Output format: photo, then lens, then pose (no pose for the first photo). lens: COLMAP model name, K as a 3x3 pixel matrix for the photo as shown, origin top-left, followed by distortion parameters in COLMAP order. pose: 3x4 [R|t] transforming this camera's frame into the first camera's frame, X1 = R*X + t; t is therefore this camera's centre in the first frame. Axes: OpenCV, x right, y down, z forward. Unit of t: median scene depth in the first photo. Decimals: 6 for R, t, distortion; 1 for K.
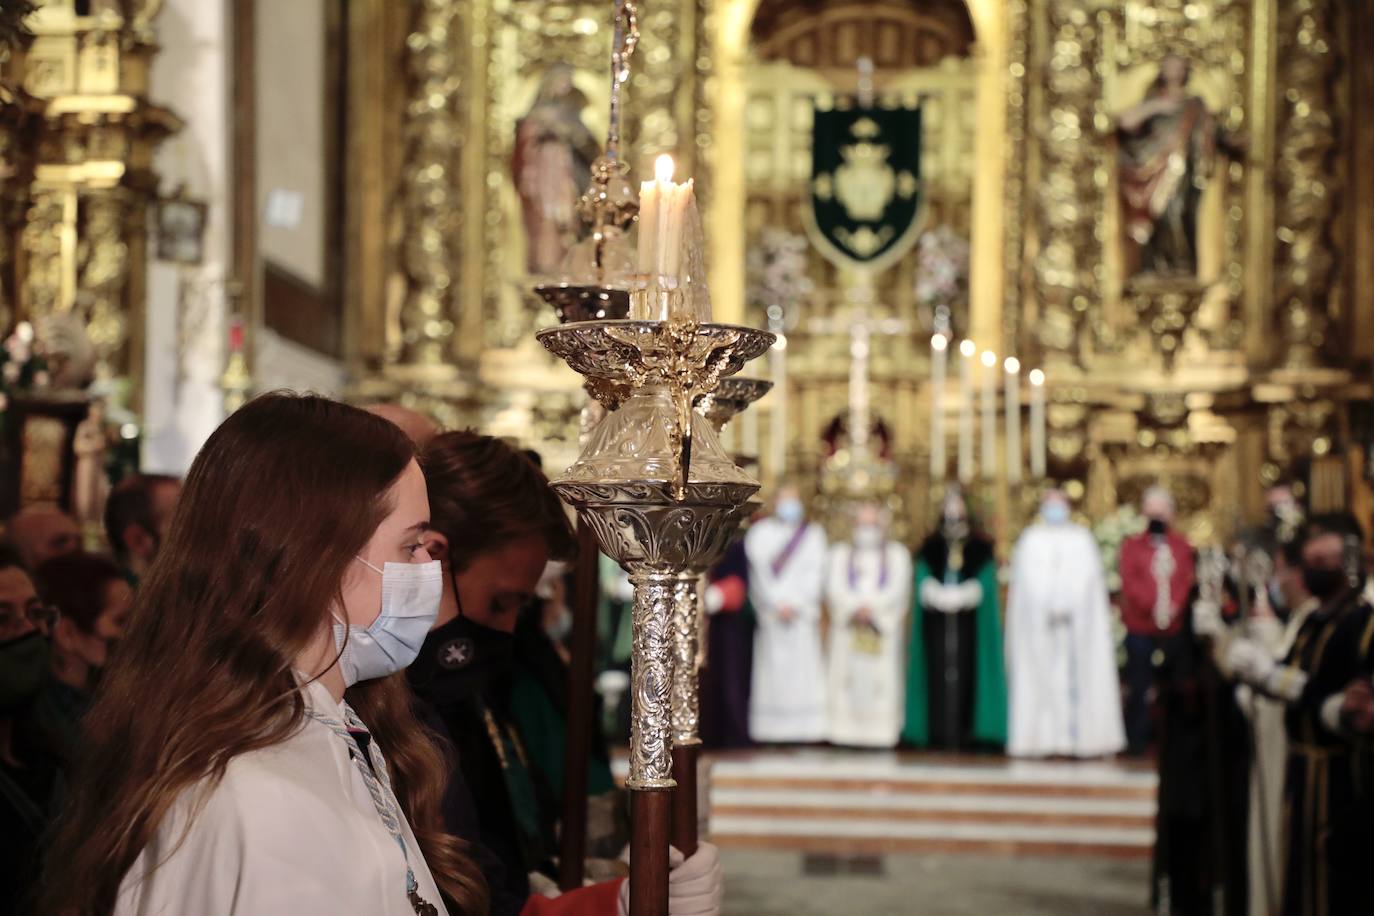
lens RADIAL K [[2395.8, 0, 687.0], [0, 2395.8, 458.0], [0, 0, 1]] dist [0.196447, 1.189688]
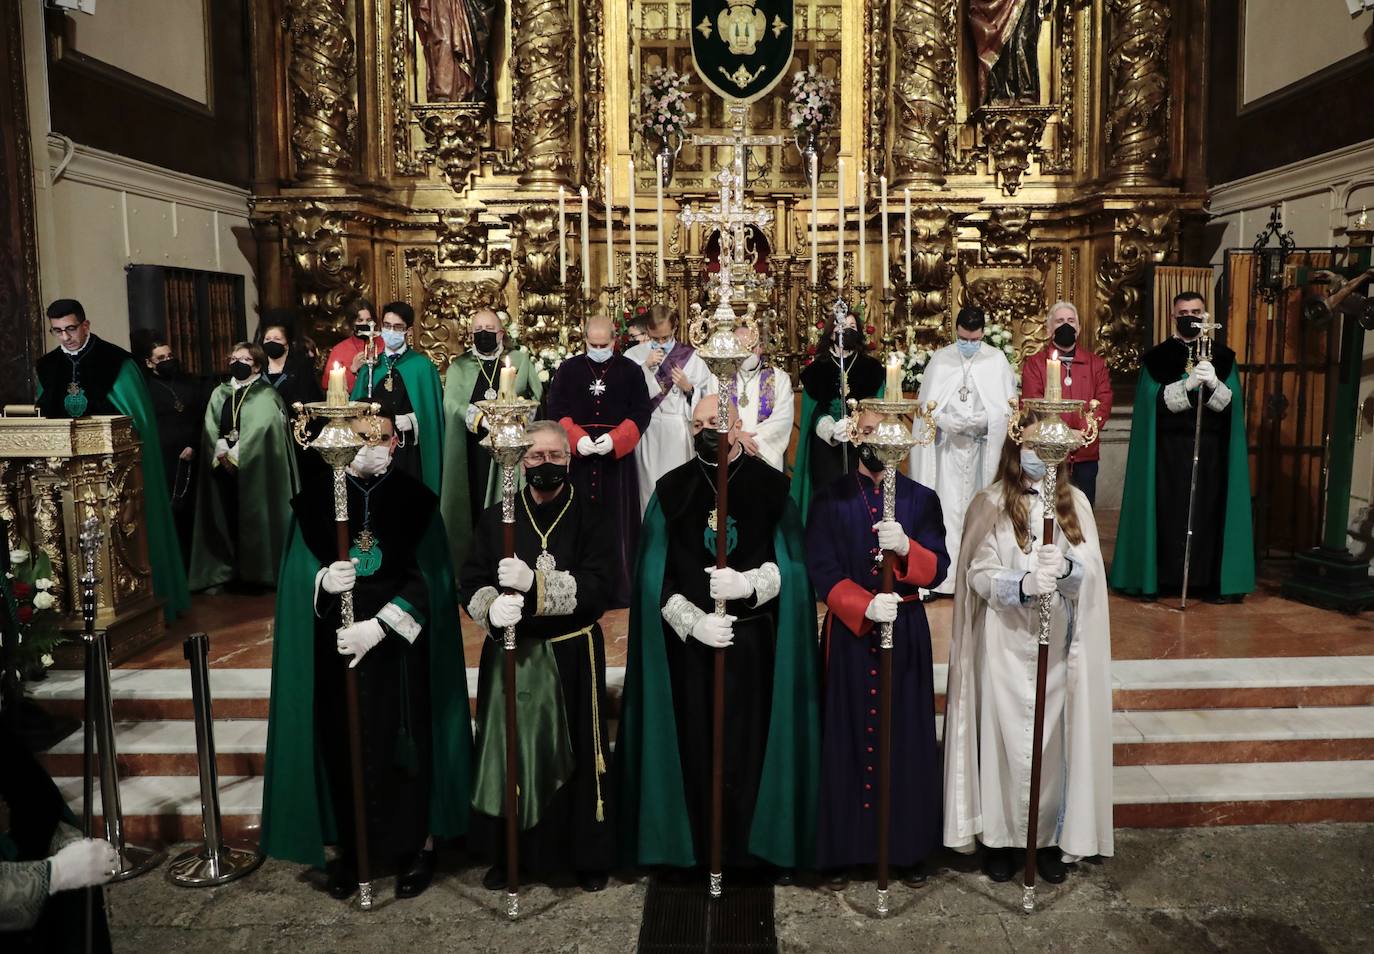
lens RADIAL K [[1079.6, 0, 765.3], [0, 1079.6, 450.1], [0, 0, 1]] dist [-0.066973, 0.053414]
pose [[0.996002, -0.026138, 0.085420, 0.038815], [0.011505, 0.985806, 0.167492, -0.000777], [-0.088585, -0.165840, 0.982166, 0.498935]]
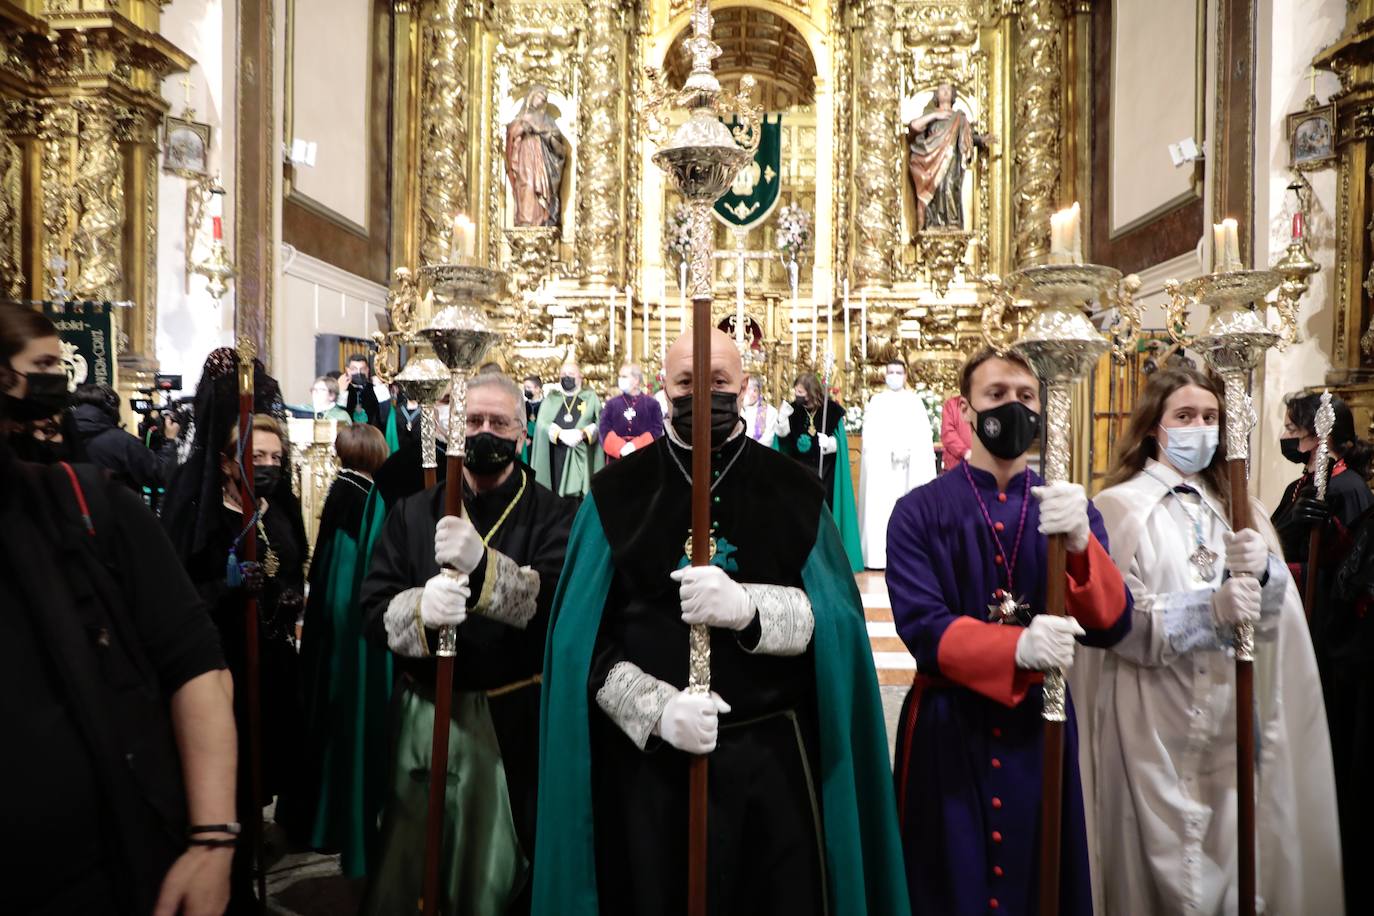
lens RADIAL K [[948.0, 0, 693.1], [0, 948.0, 455.5], [0, 0, 1]] dist [-0.062295, 0.034371]
pose [[0.999557, -0.003005, 0.029618, 0.025607], [0.000634, 0.996816, 0.079739, 0.018555], [-0.029764, -0.079685, 0.996376, 0.410890]]
